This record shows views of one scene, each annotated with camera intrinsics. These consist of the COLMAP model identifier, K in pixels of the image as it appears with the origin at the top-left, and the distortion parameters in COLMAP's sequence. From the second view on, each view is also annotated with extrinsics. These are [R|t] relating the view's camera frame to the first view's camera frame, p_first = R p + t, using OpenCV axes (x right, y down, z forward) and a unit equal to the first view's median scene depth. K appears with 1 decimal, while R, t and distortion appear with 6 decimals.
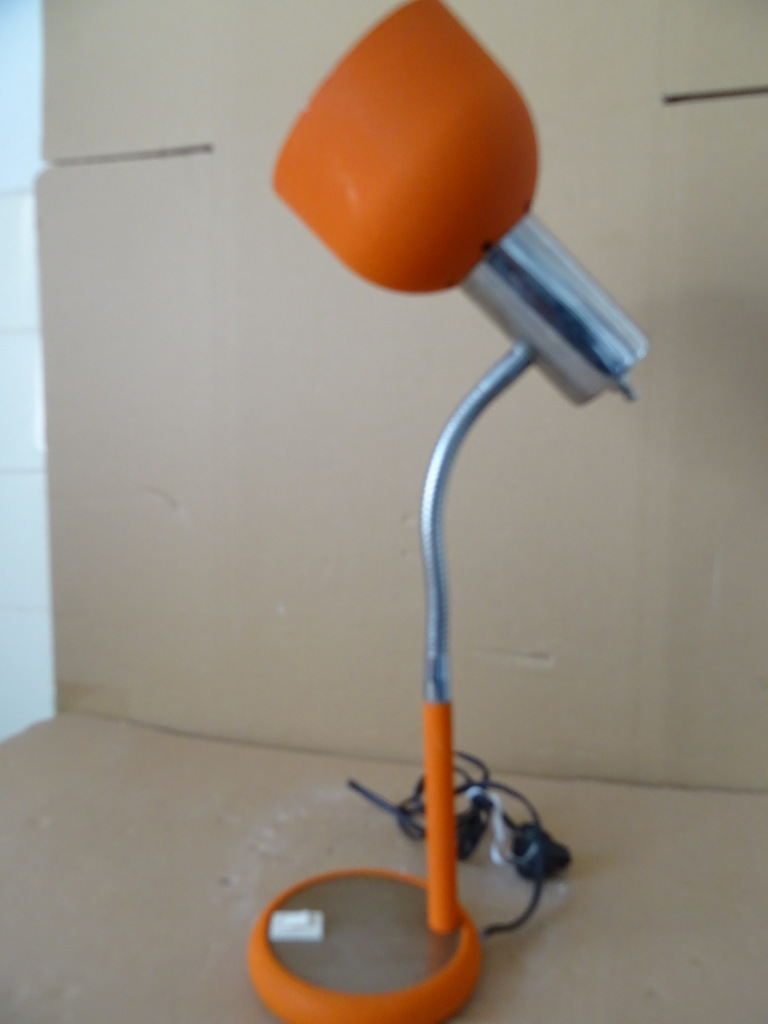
lens RADIAL K [[720.0, 0, 384.0], [0, 720.0, 512.0], [0, 0, 1]] dist [-0.010701, -0.010463]
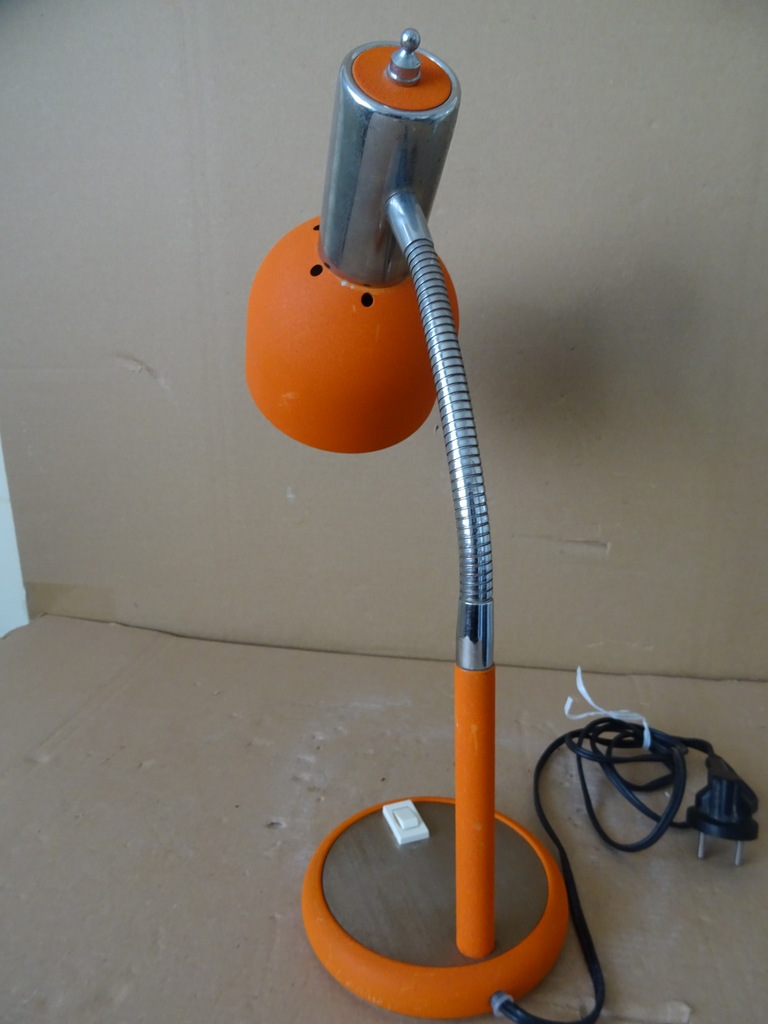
lens RADIAL K [[709.7, 0, 386.4], [0, 709.7, 518.3], [0, 0, 1]] dist [-0.005700, -0.017677]
pose [[0.996417, -0.034702, 0.077131, -0.119322], [0.017236, 0.976129, 0.216504, -0.023540], [-0.082803, -0.214399, 0.973230, 0.205193]]
